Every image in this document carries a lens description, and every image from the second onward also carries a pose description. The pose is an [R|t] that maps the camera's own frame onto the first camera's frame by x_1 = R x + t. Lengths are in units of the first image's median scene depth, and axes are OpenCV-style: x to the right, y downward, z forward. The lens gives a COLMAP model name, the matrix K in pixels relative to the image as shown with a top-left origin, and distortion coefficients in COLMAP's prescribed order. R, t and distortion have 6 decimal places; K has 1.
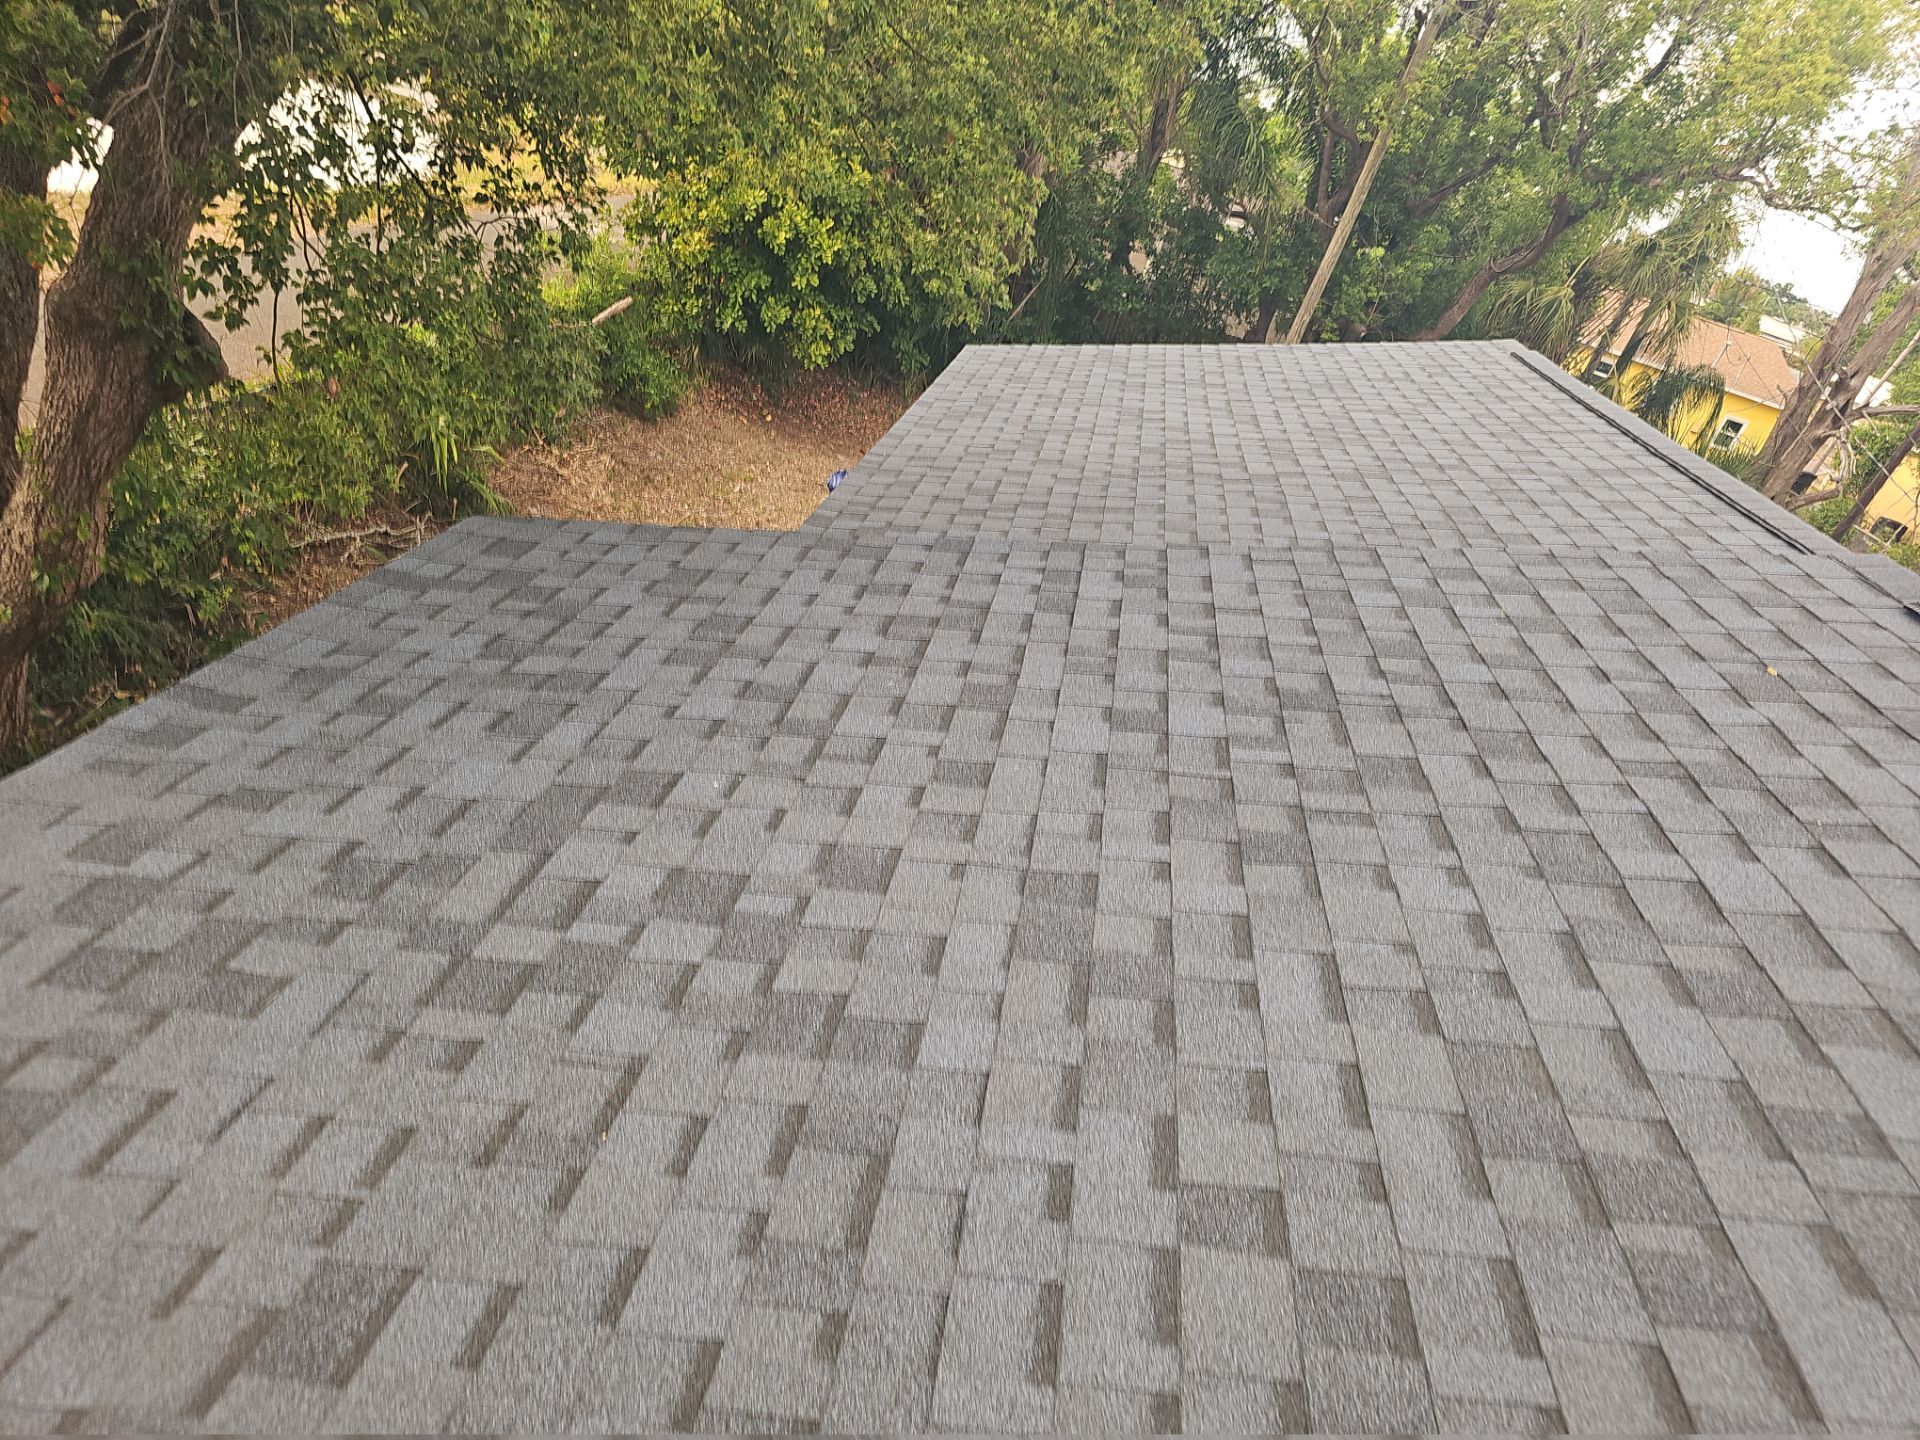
lens RADIAL K [[1268.9, 0, 967.2], [0, 1268.9, 737.3], [0, 0, 1]] dist [0.050760, -0.036632]
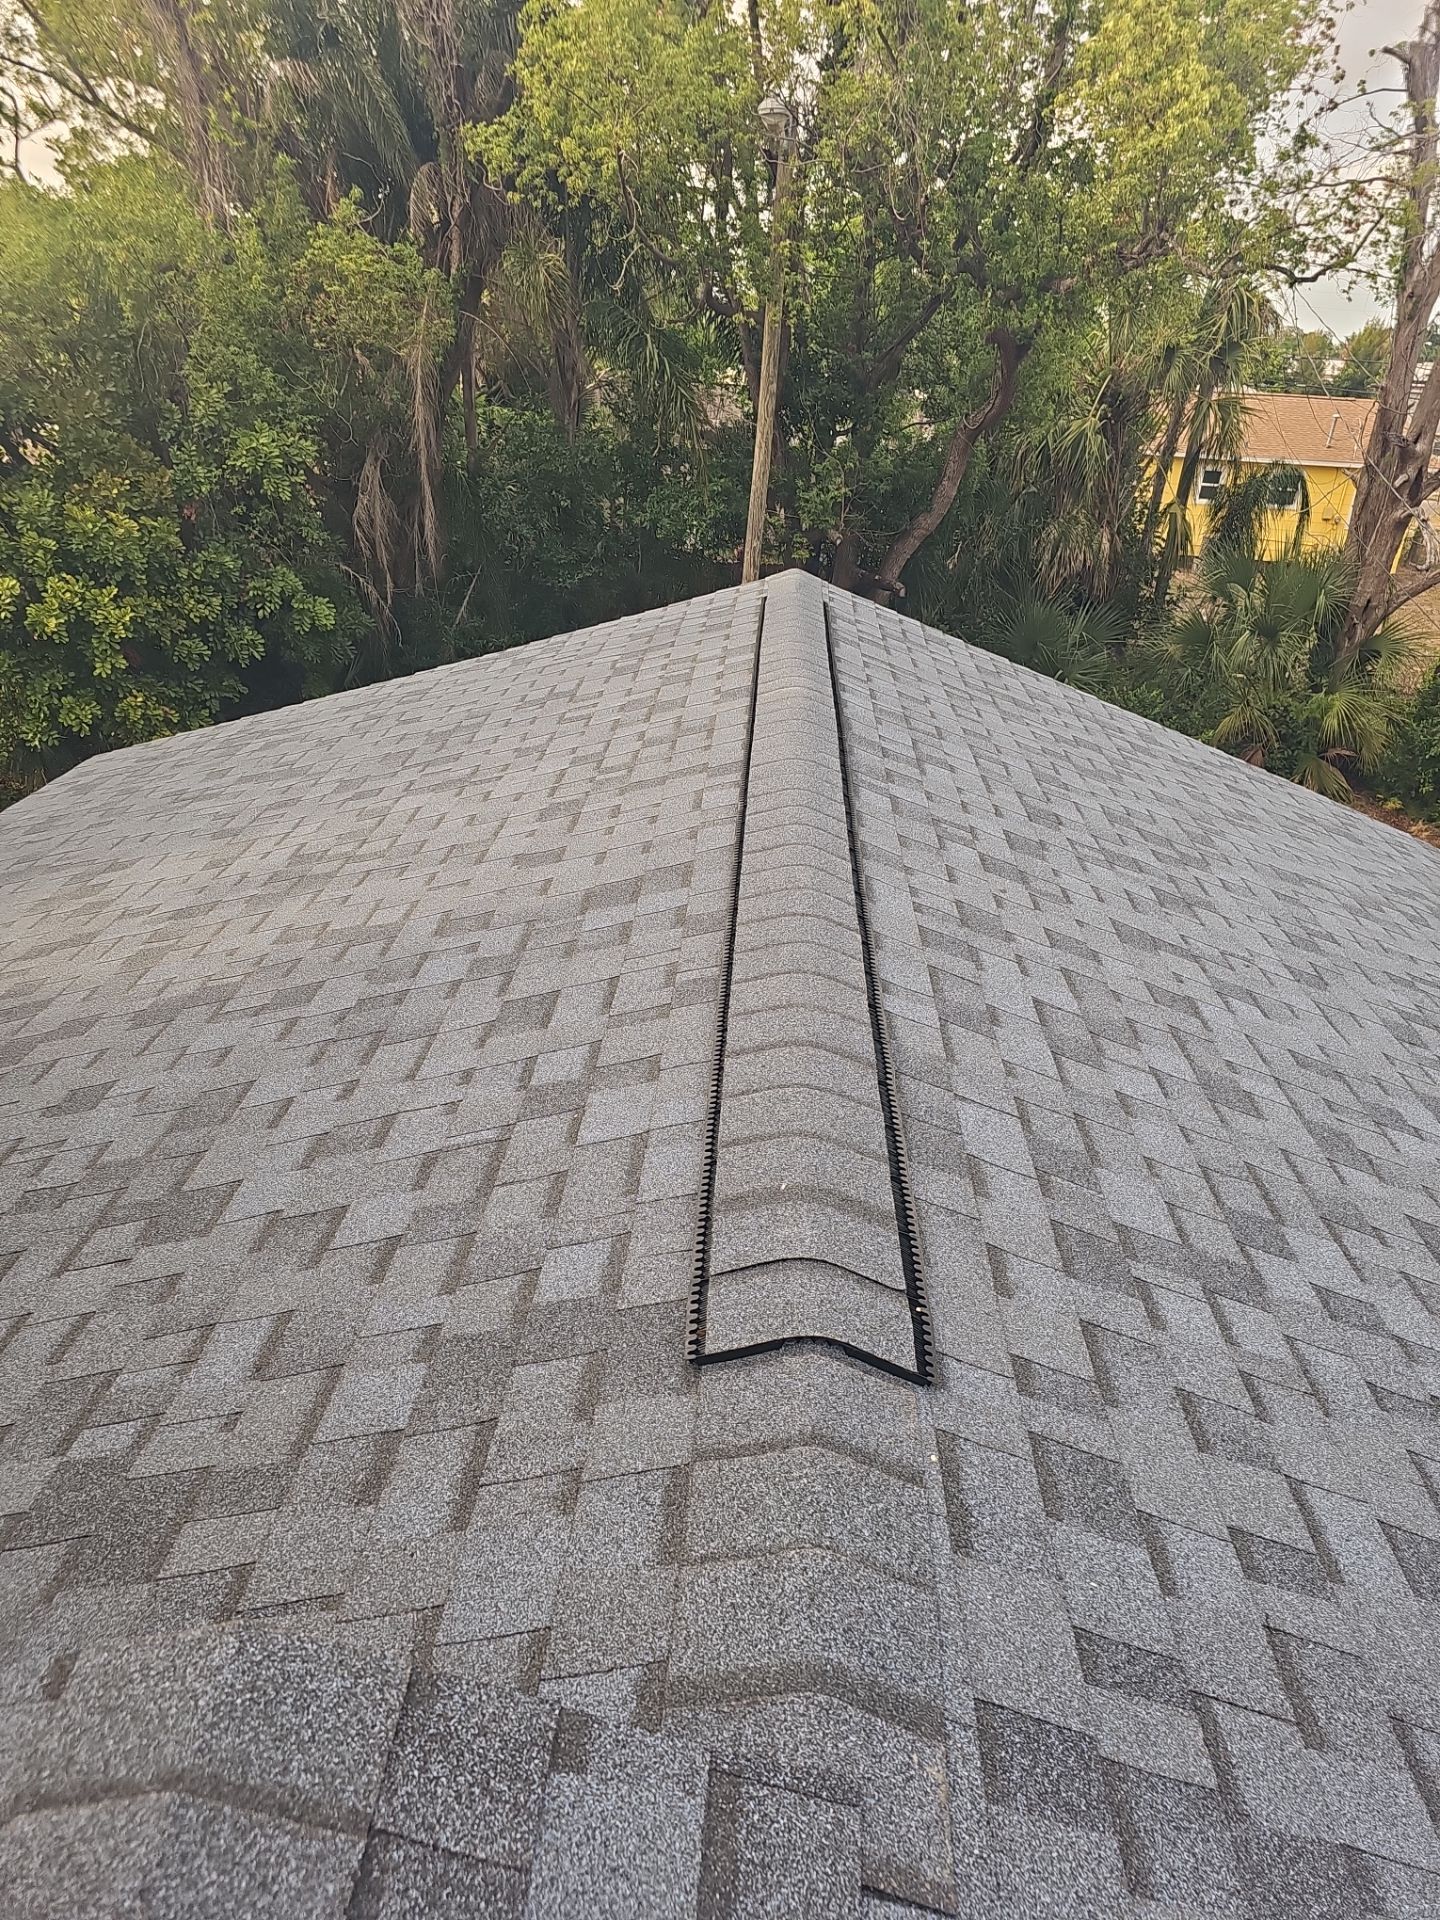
lens RADIAL K [[1268.9, 0, 731.9], [0, 1268.9, 965.8], [0, 0, 1]] dist [0.050760, -0.036632]
pose [[0.966872, -0.255078, -0.009699, 0.863577], [0.254961, 0.966879, -0.011836, -0.265753], [0.012397, 0.008971, 0.999883, 0.809413]]
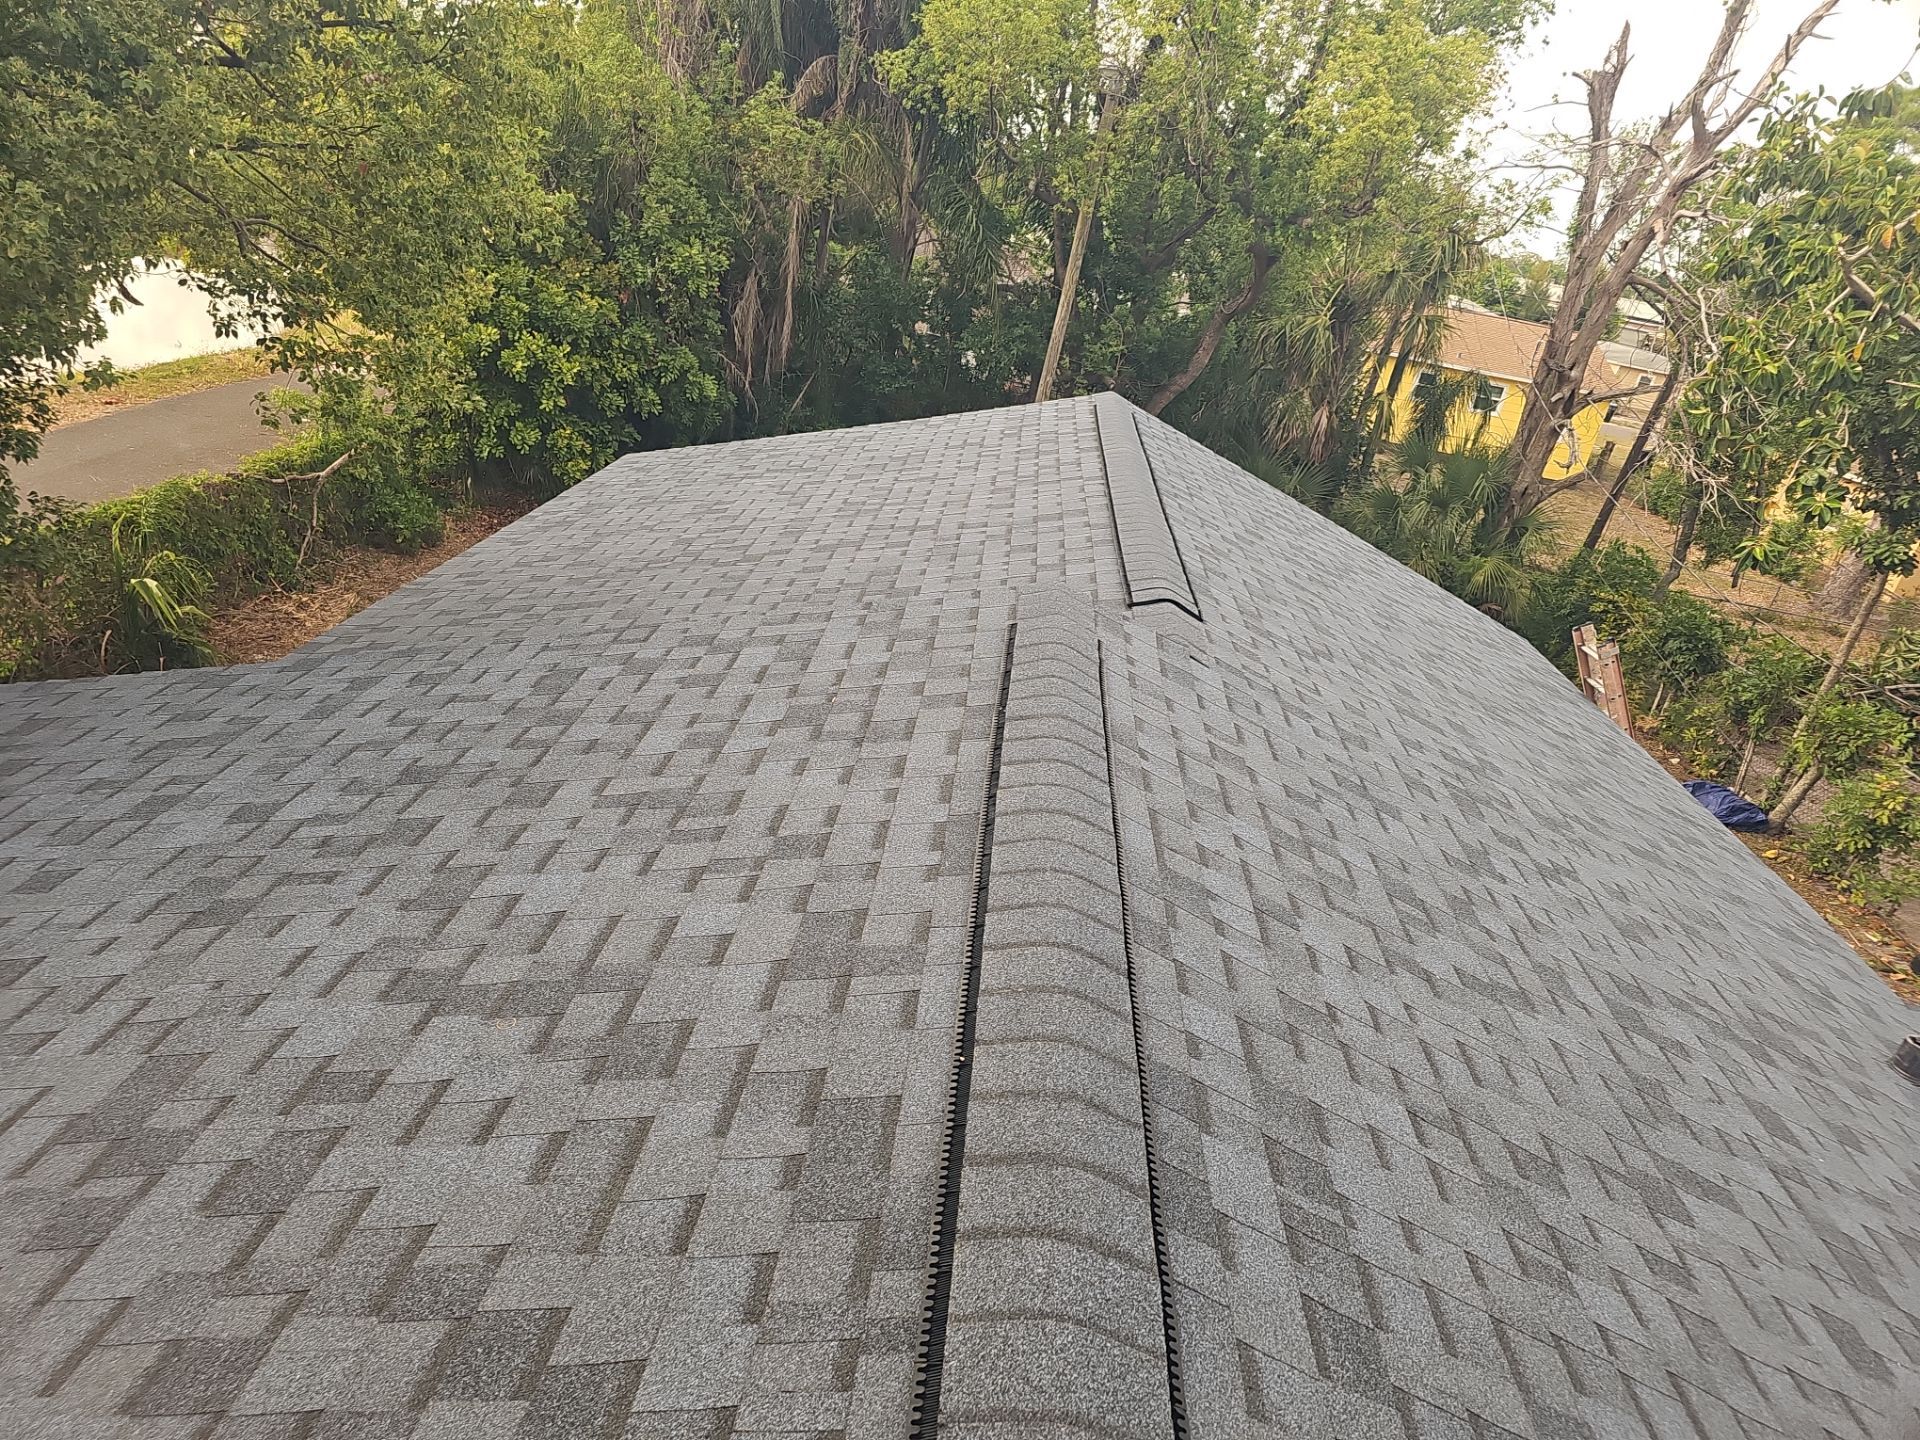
lens RADIAL K [[1268.9, 0, 946.1], [0, 1268.9, 724.0], [0, 0, 1]] dist [0.050760, -0.036632]
pose [[0.991650, -0.127904, 0.016472, 0.585069], [0.128704, 0.989623, -0.063893, 0.048756], [-0.008129, 0.065479, 0.997821, -0.137598]]
